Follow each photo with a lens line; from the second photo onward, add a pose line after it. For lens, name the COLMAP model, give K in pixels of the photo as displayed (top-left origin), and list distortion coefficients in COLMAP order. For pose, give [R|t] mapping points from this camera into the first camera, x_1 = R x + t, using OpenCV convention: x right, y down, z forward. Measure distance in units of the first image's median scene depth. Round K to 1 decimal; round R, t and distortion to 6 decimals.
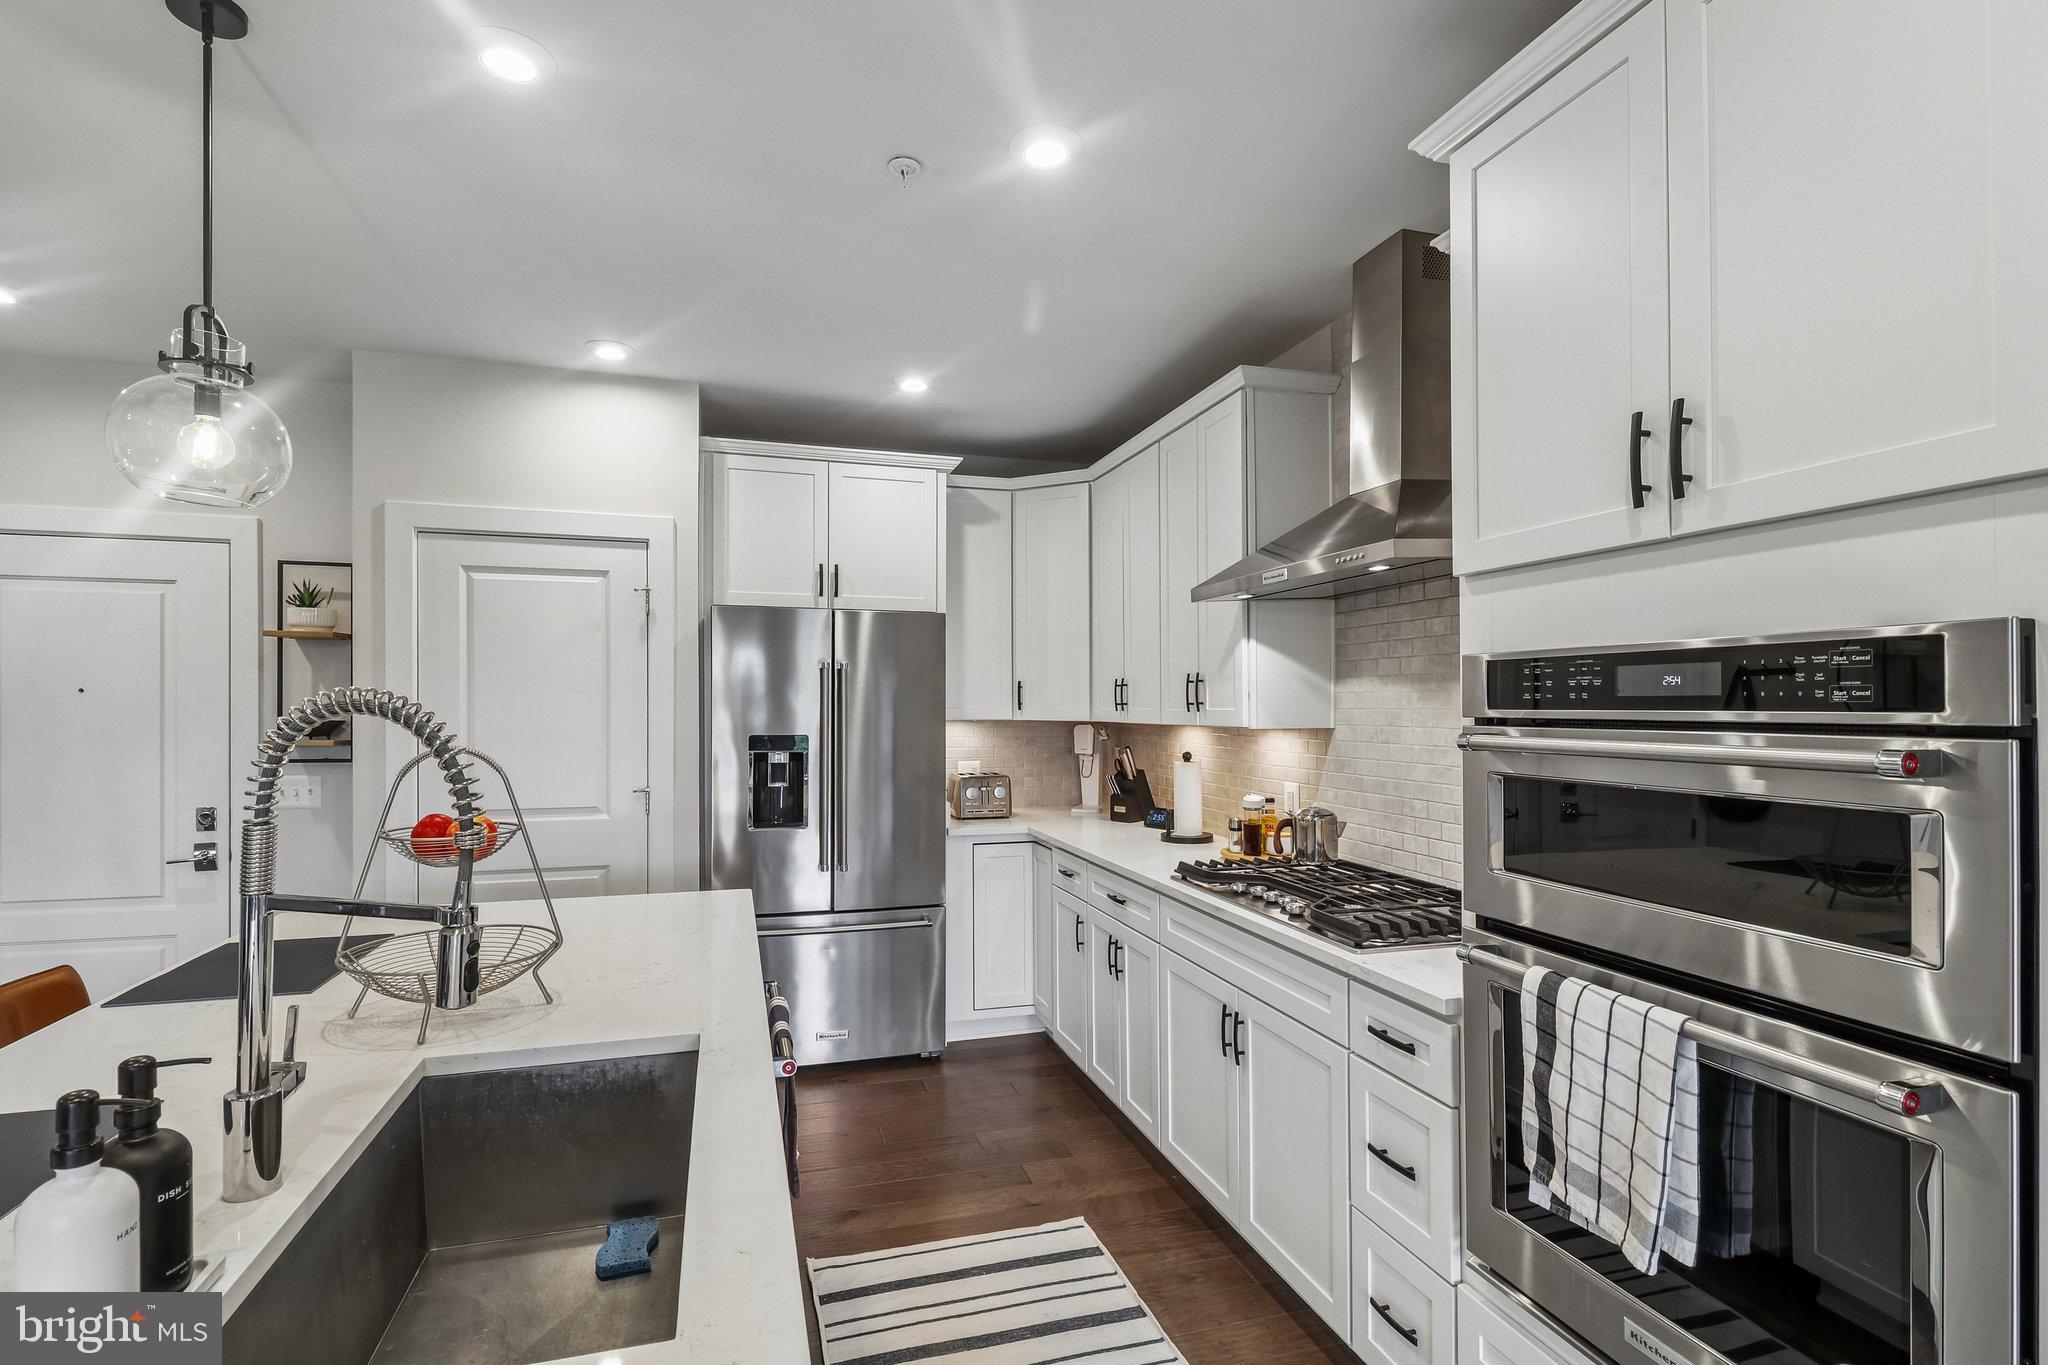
lens RADIAL K [[980.0, 0, 1034.6], [0, 980.0, 696.9], [0, 0, 1]] dist [0.012617, -0.013755]
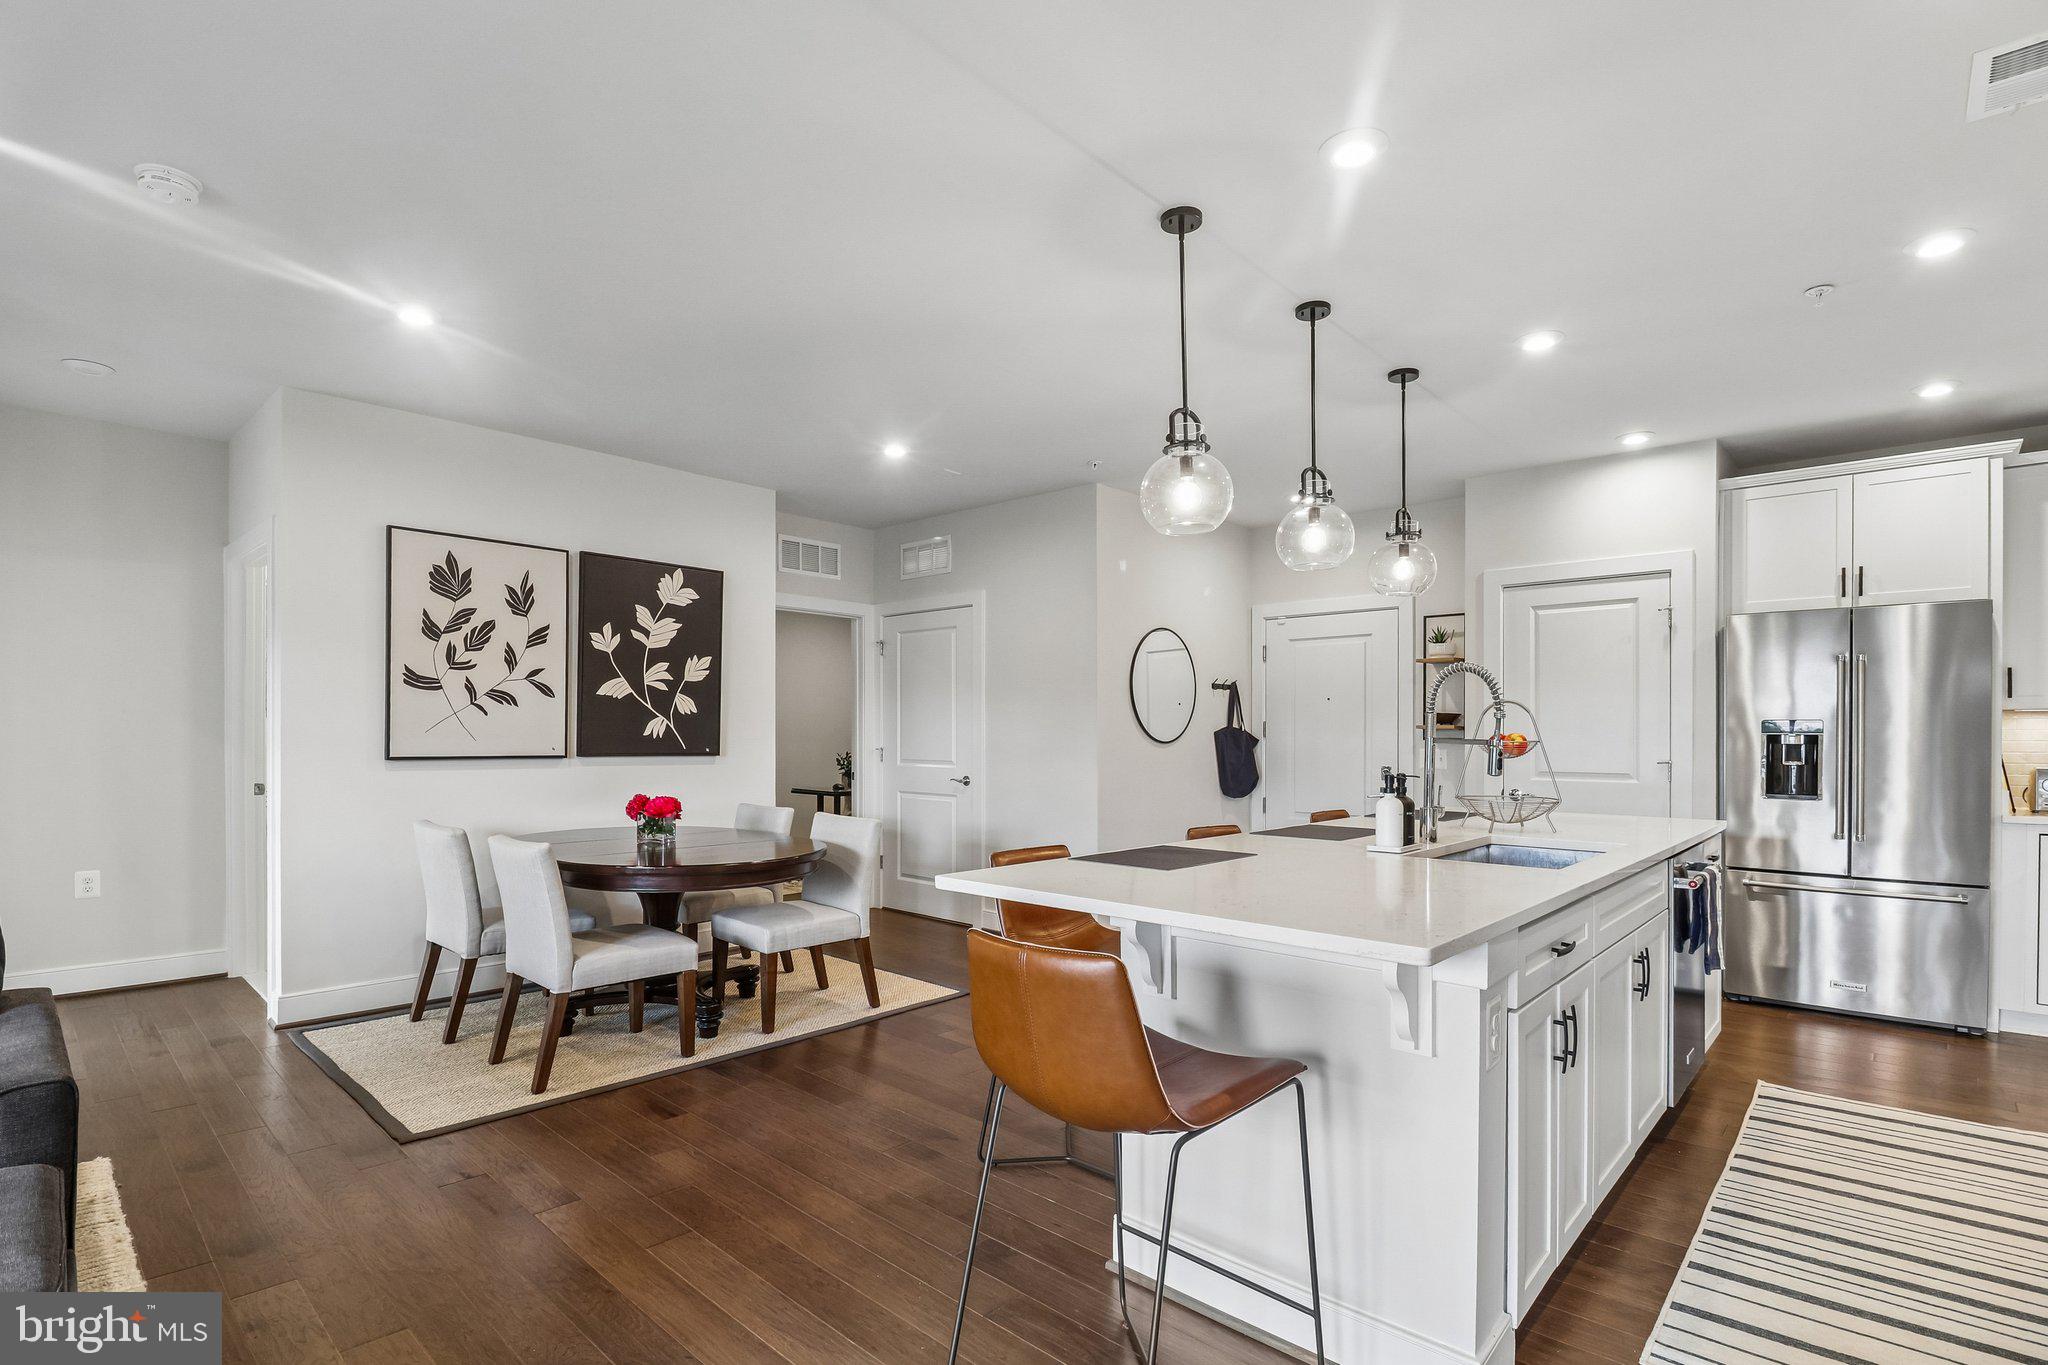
lens RADIAL K [[980.0, 0, 1009.3], [0, 980.0, 748.8], [0, 0, 1]] dist [0.012617, -0.013755]
pose [[0.502703, 0.012147, -0.864374, 0.295004], [0.005730, 0.999832, 0.017384, 0.049063], [0.864440, -0.013692, 0.502549, -0.415794]]
